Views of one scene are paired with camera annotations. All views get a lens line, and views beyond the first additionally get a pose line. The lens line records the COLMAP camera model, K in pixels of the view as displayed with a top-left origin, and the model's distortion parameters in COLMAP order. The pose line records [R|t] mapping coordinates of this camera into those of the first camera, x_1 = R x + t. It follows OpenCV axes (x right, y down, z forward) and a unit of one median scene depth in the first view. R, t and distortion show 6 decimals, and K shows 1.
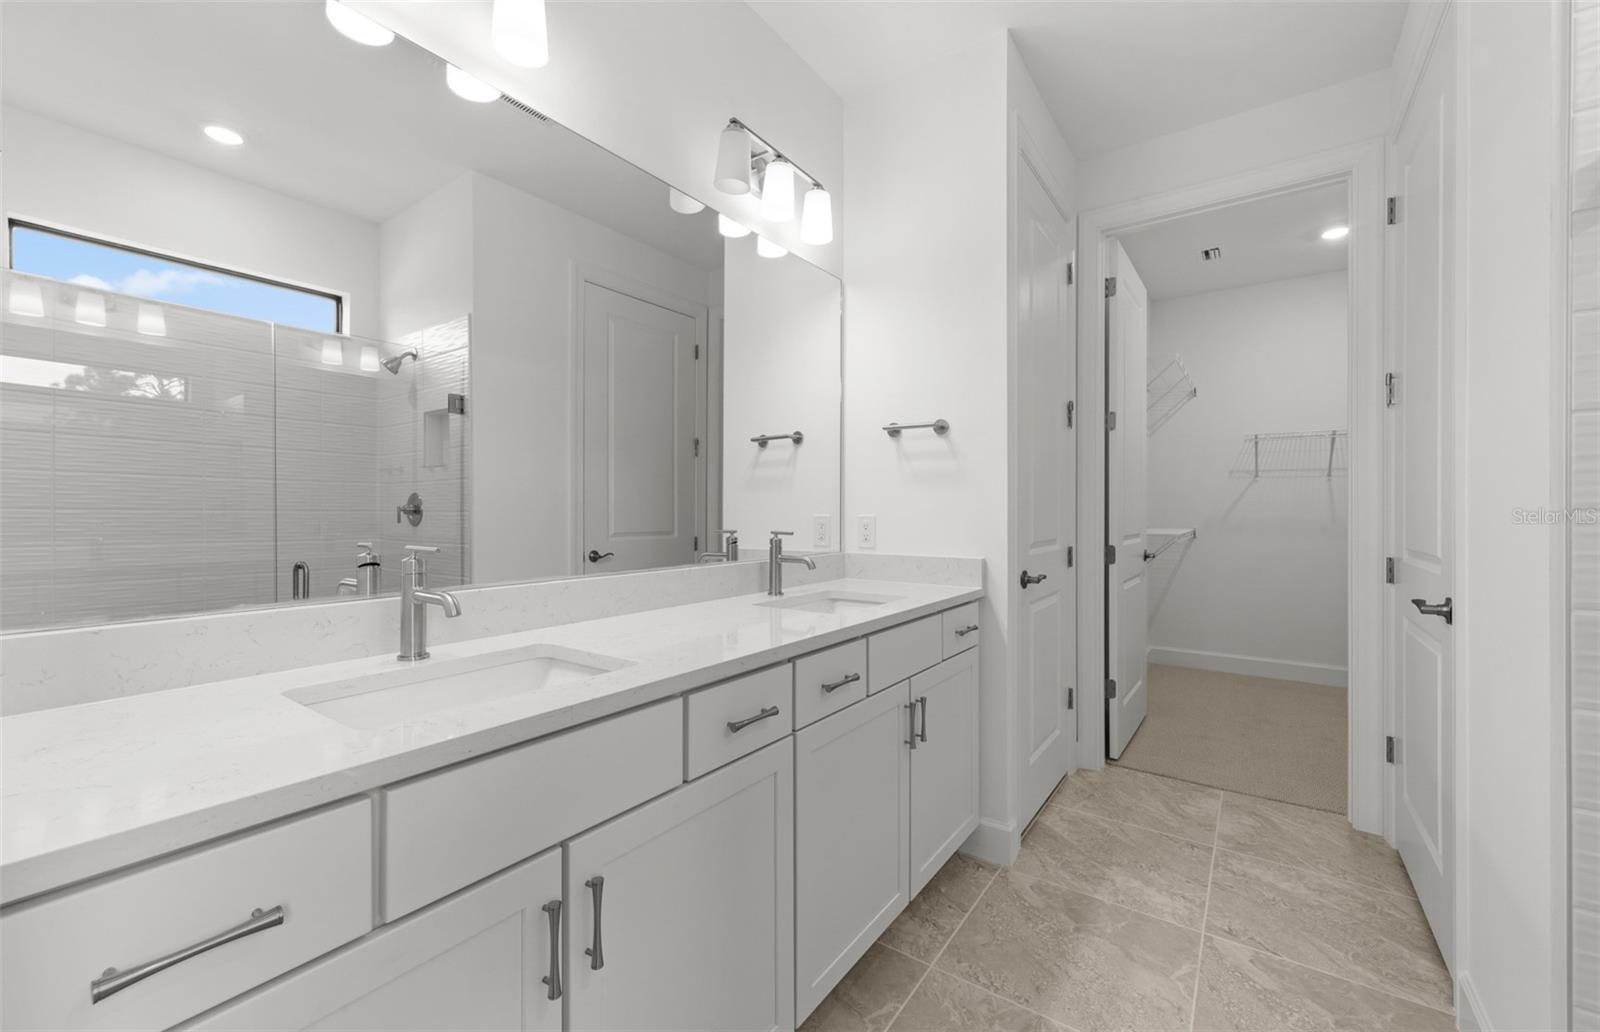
lens RADIAL K [[639.6, 0, 800.0], [0, 639.6, 516.0], [0, 0, 1]] dist [0.001391, 0.000111]
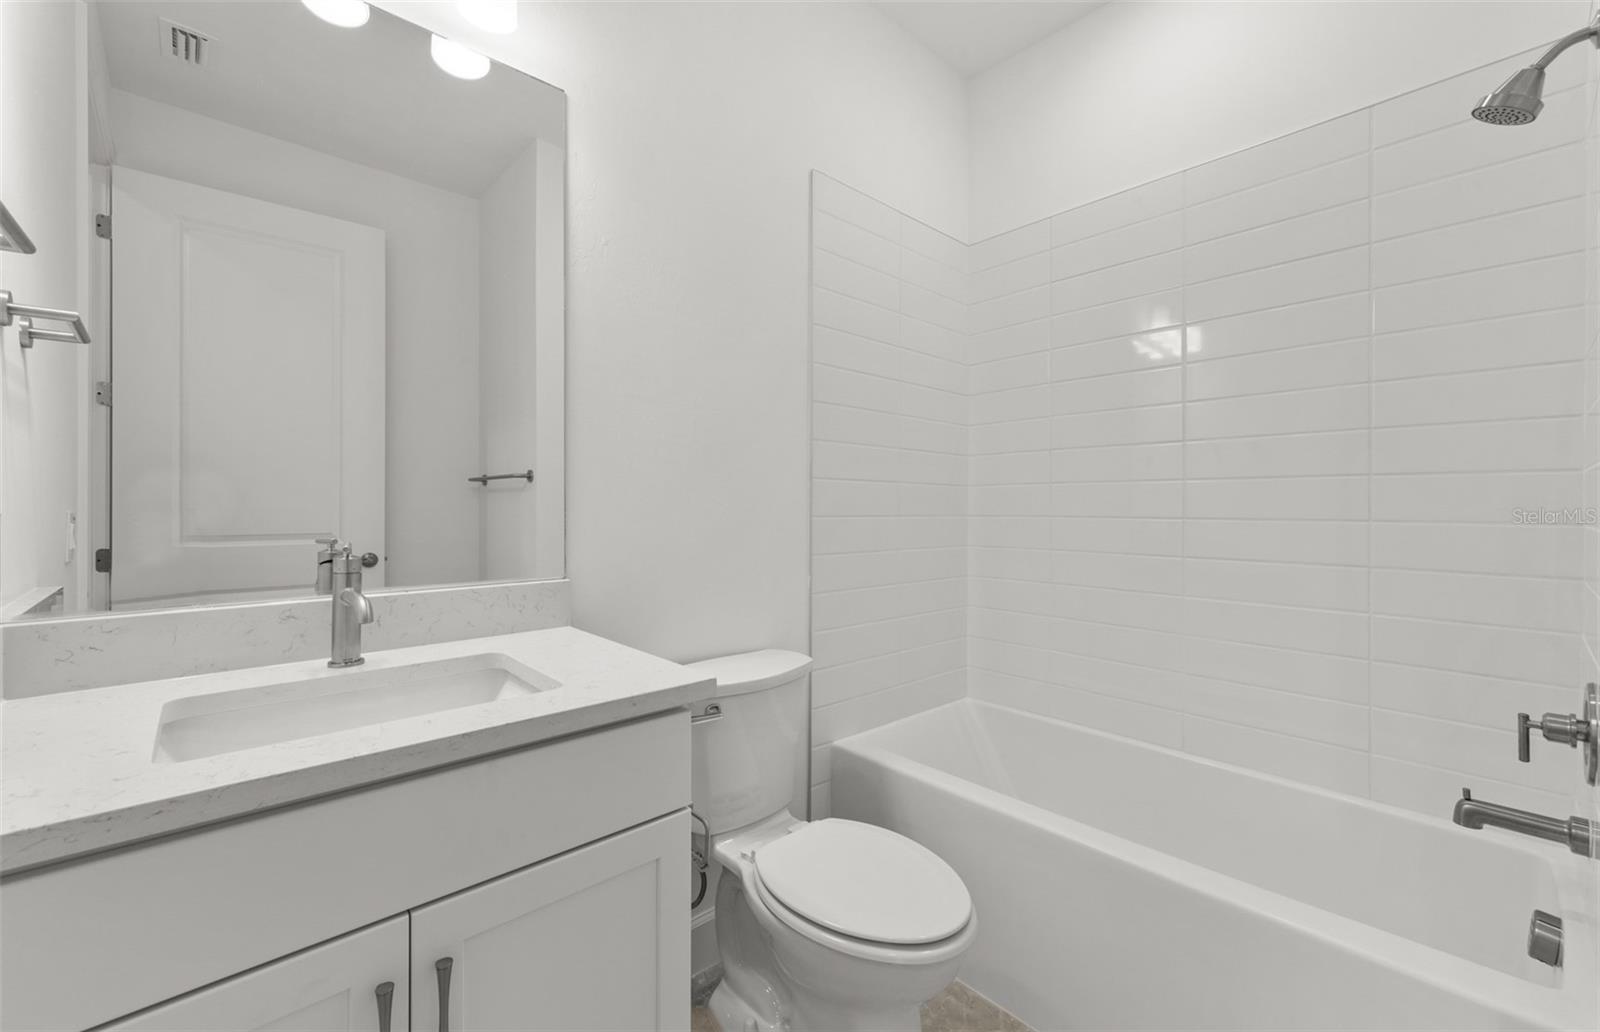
lens RADIAL K [[636.8, 0, 730.2], [0, 636.8, 532.0], [0, 0, 1]] dist [0.001547, 0.000126]
pose [[0.966120, 0.006222, -0.258018, 0.261257], [0.002620, 0.999421, 0.033909, -0.002701], [0.258080, -0.033436, 0.965545, 0.366560]]
